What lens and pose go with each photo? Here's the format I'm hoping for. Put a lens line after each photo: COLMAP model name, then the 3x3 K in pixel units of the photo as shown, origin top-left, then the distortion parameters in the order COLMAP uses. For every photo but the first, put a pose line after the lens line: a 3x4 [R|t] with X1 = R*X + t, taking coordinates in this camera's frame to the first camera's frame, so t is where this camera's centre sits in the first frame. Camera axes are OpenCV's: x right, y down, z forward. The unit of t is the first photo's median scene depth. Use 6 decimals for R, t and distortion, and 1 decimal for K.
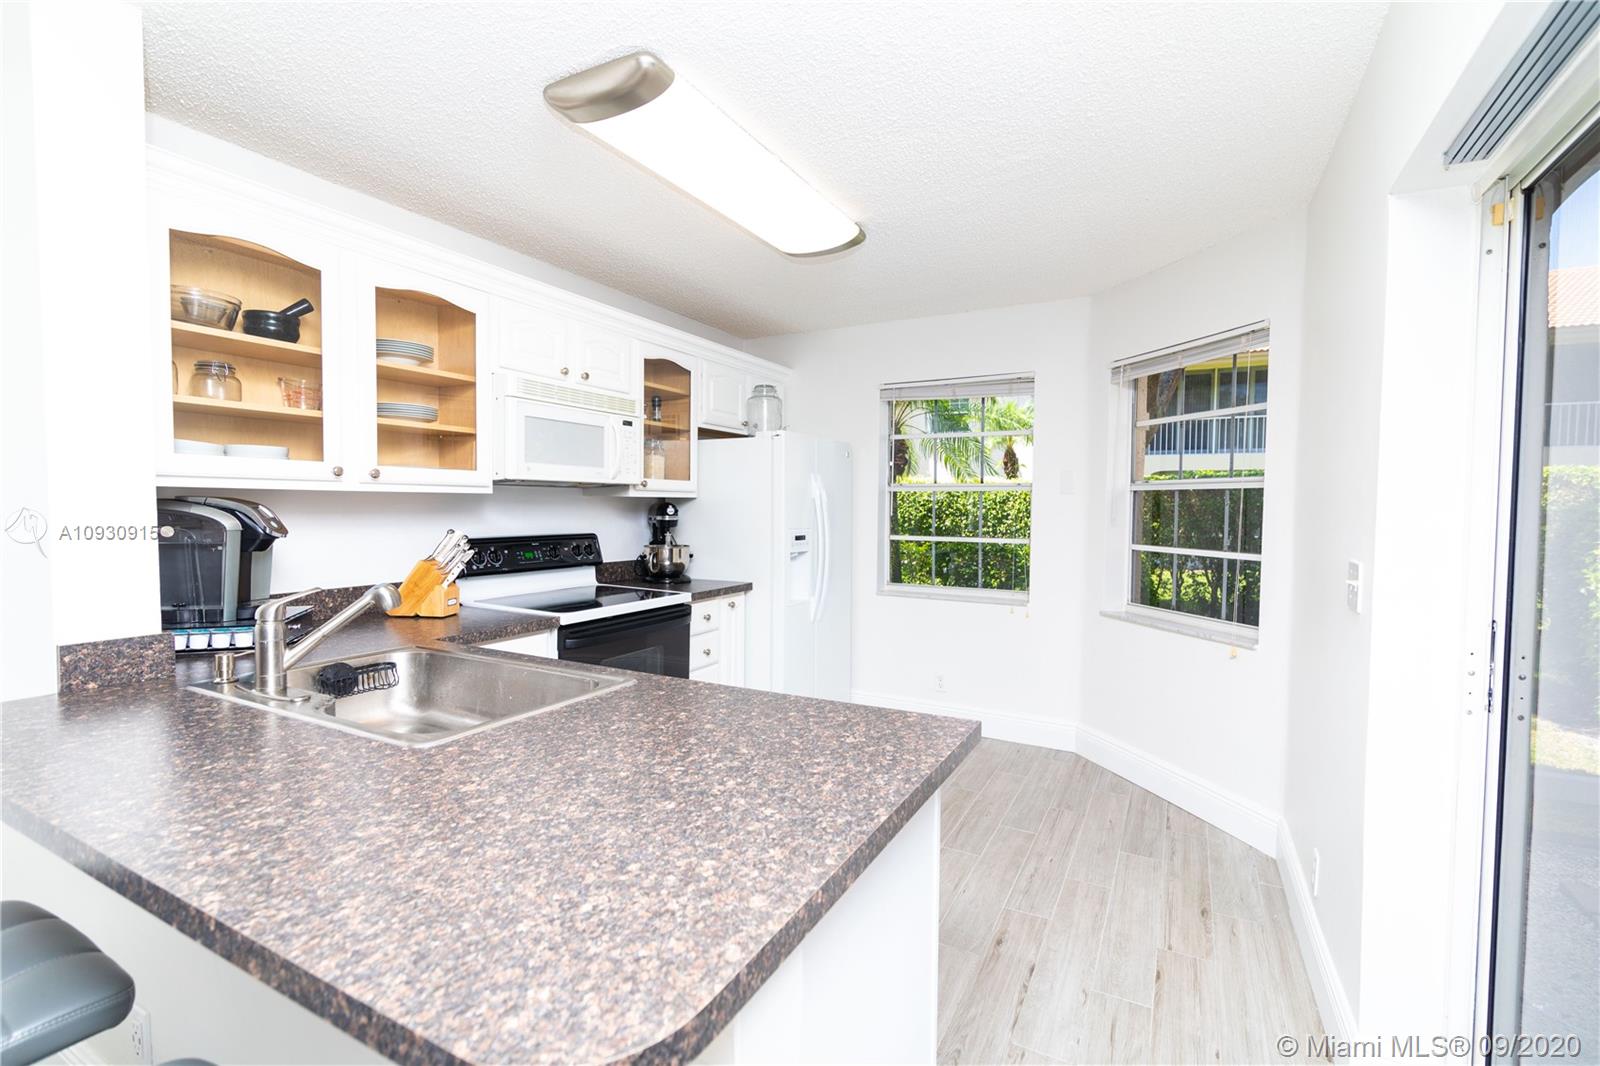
lens RADIAL K [[722.0, 0, 800.8], [0, 722.0, 531.8], [0, 0, 1]] dist [0.000342, -0.000703]
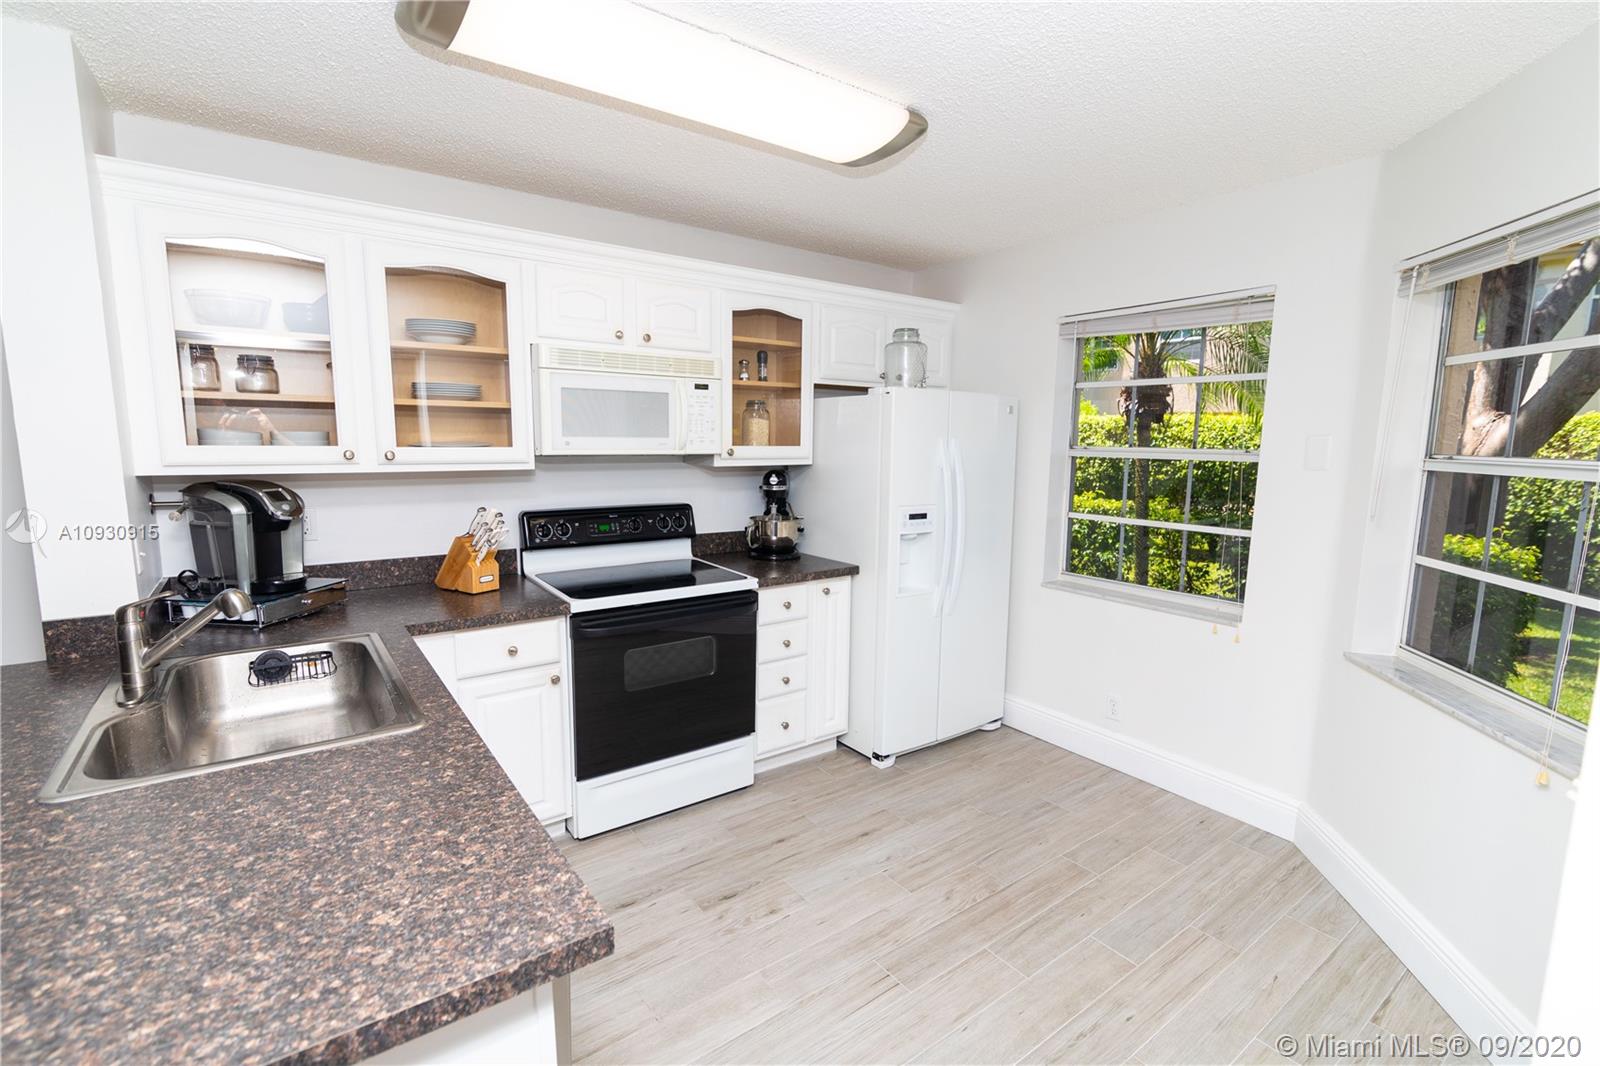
lens RADIAL K [[722.0, 0, 798.3], [0, 722.0, 534.3], [0, 0, 1]] dist [0.000342, -0.000703]
pose [[0.901332, 0.061532, -0.428736, 0.257171], [-0.020928, 0.994888, 0.098789, -0.056012], [0.432623, -0.080069, 0.898012, 0.214169]]
